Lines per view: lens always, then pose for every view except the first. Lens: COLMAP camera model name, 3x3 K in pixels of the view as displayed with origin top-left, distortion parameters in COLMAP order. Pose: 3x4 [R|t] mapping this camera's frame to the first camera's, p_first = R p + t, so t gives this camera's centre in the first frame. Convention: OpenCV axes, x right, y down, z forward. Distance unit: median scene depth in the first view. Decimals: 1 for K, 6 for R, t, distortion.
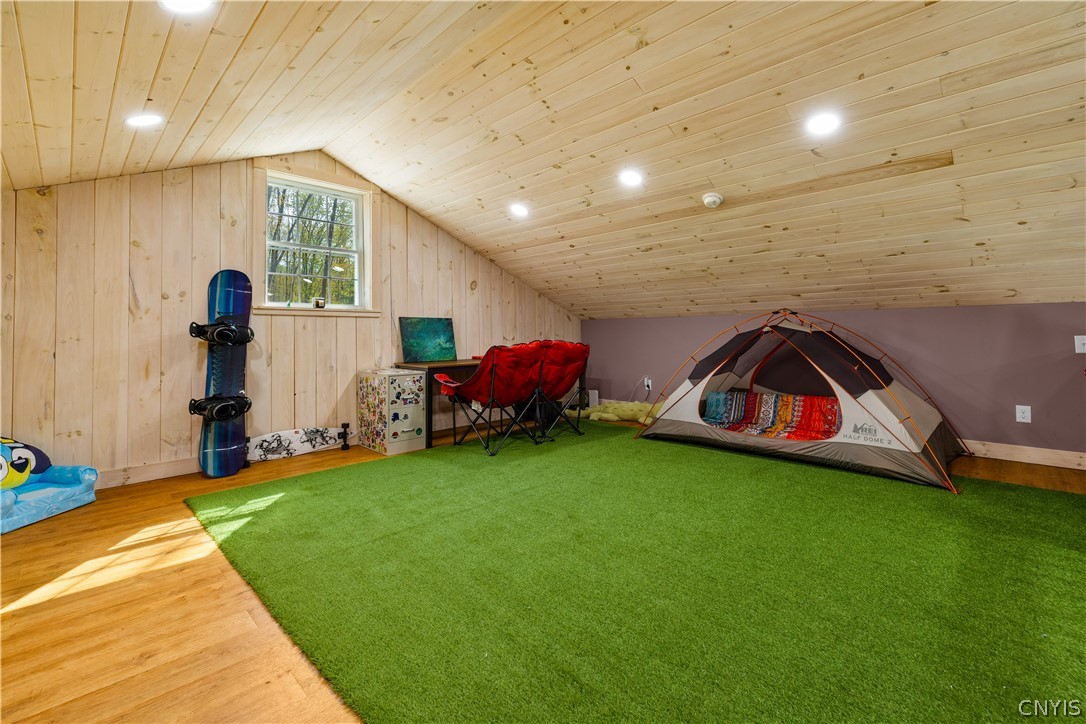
lens RADIAL K [[473.8, 0, 535.6], [0, 473.8, 316.1], [0, 0, 1]] dist [-0.000880, -0.000066]
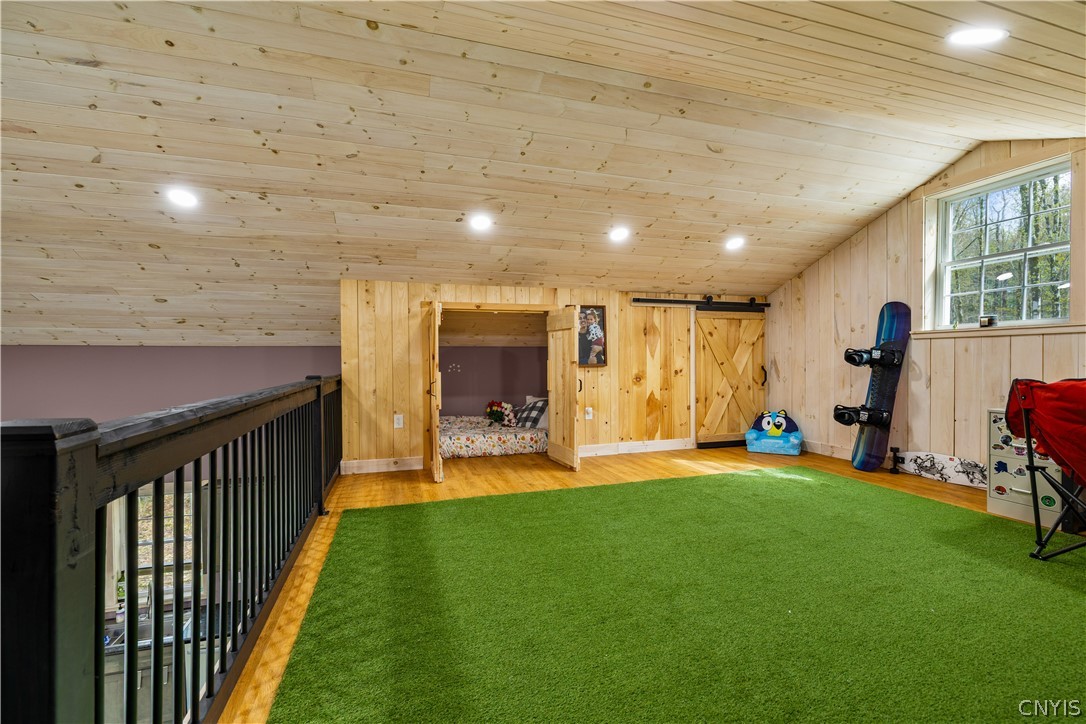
lens RADIAL K [[473.8, 0, 541.3], [0, 473.8, 363.9], [0, 0, 1]] dist [-0.000880, -0.000066]
pose [[-0.457173, 0.020702, -0.889137, 0.748776], [0.045885, 0.998947, -0.000334, 0.014263], [0.888193, -0.040951, -0.457642, 0.730047]]
